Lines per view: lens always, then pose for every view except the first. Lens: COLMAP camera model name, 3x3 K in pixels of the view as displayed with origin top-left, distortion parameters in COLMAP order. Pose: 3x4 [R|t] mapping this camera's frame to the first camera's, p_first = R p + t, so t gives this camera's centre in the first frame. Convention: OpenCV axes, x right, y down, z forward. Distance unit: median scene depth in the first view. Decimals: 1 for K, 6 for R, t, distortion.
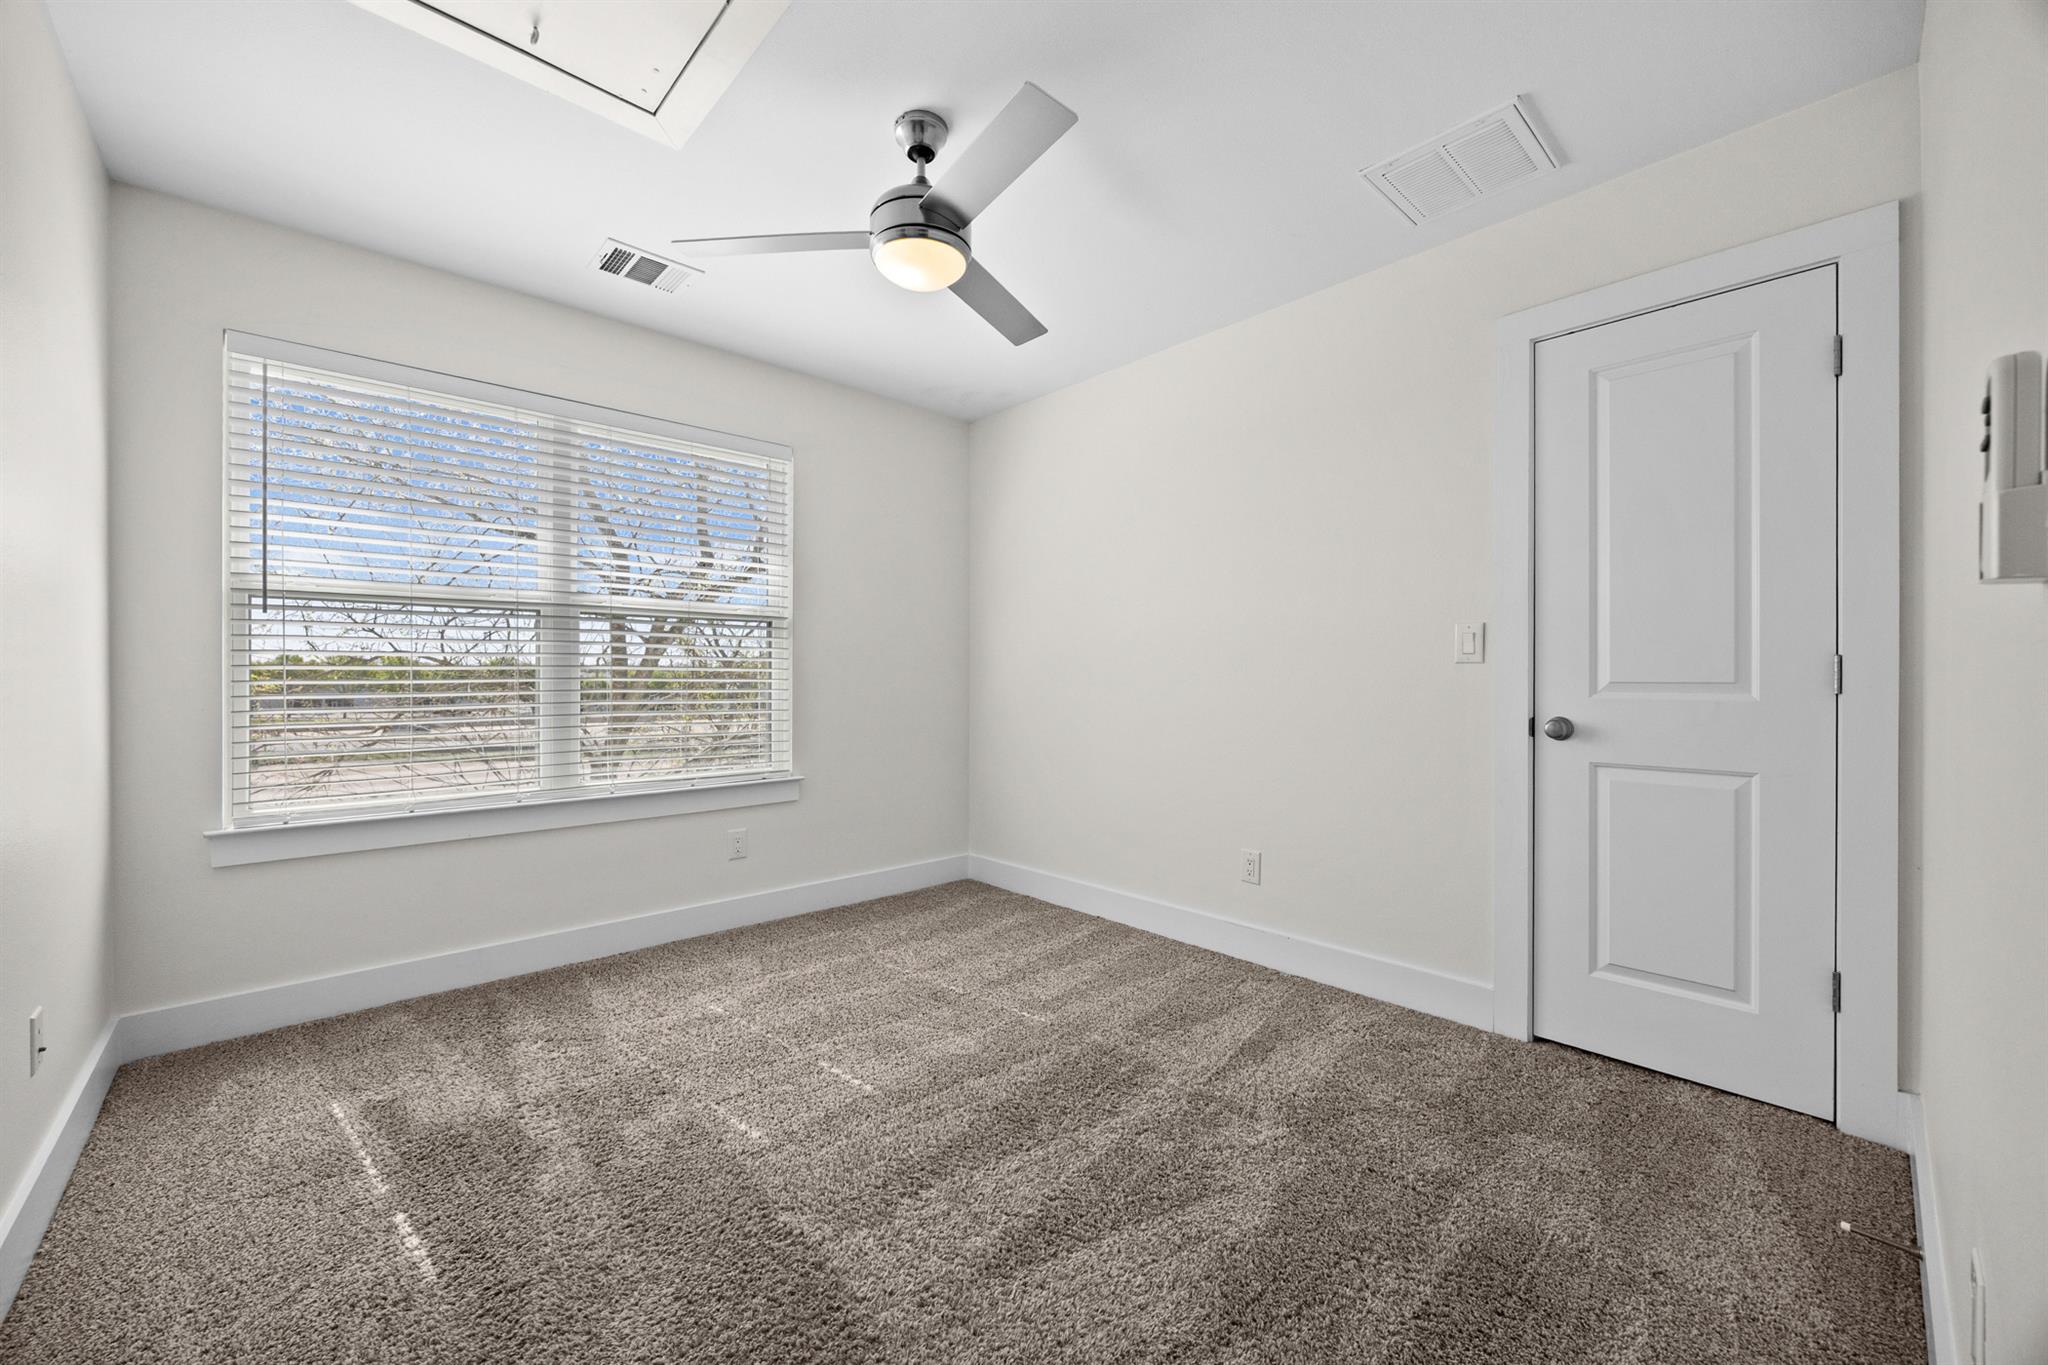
lens RADIAL K [[775.4, 0, 1017.7], [0, 775.4, 681.6], [0, 0, 1]] dist [-0.001186, -0.000195]
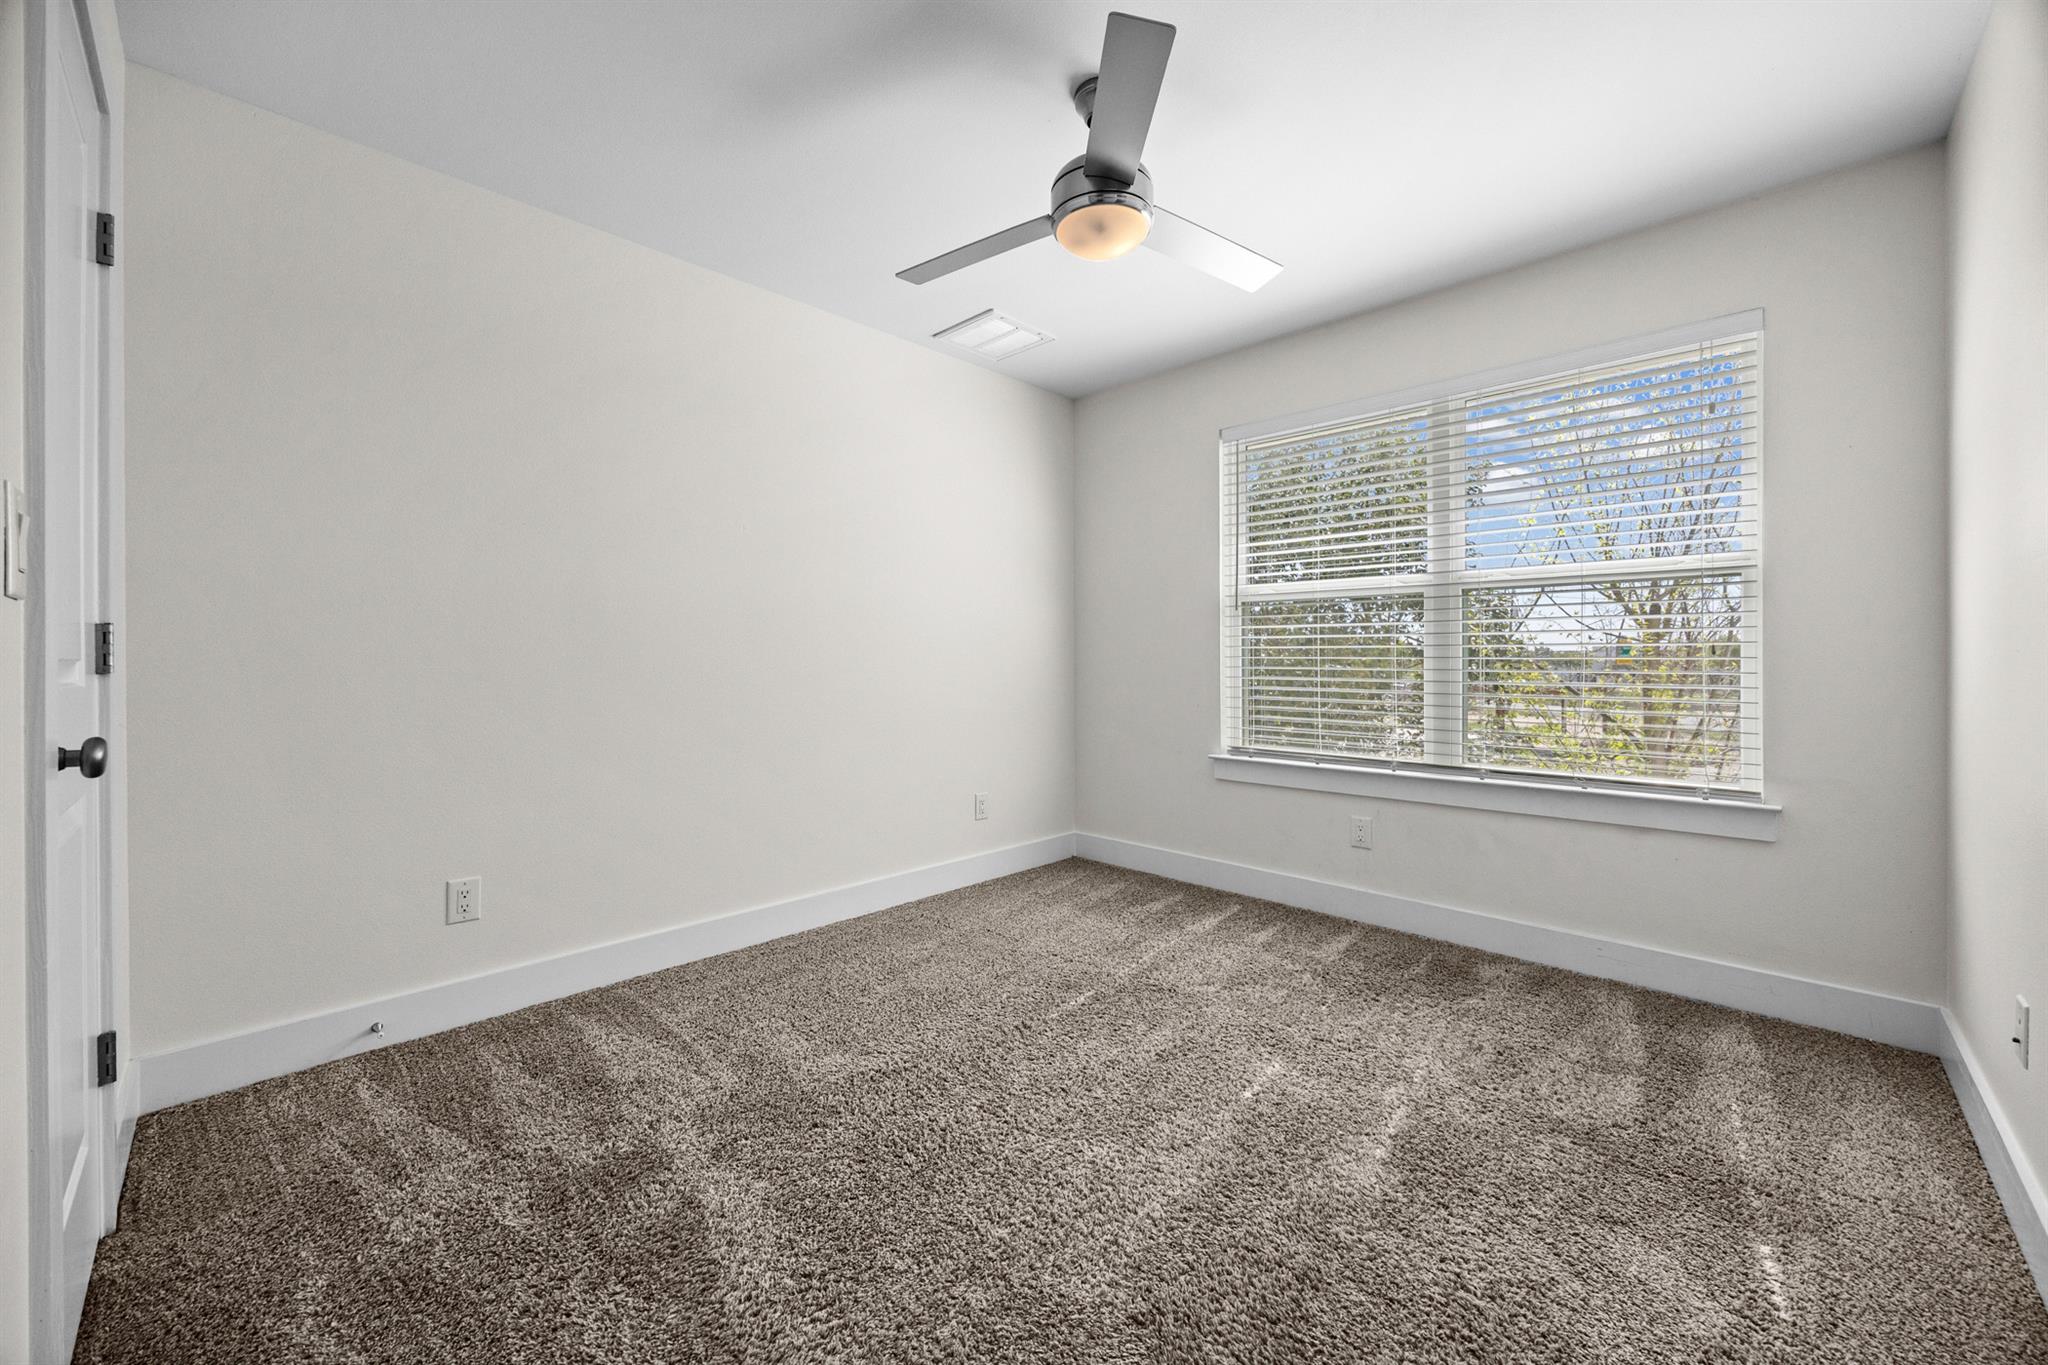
lens RADIAL K [[775.4, 0, 1017.7], [0, 775.4, 681.6], [0, 0, 1]] dist [-0.001186, -0.000195]
pose [[0.057641, 0.029154, -0.997912, 0.331952], [0.000388, 0.999573, 0.029225, -0.001107], [0.998337, -0.002071, 0.057605, 0.324370]]
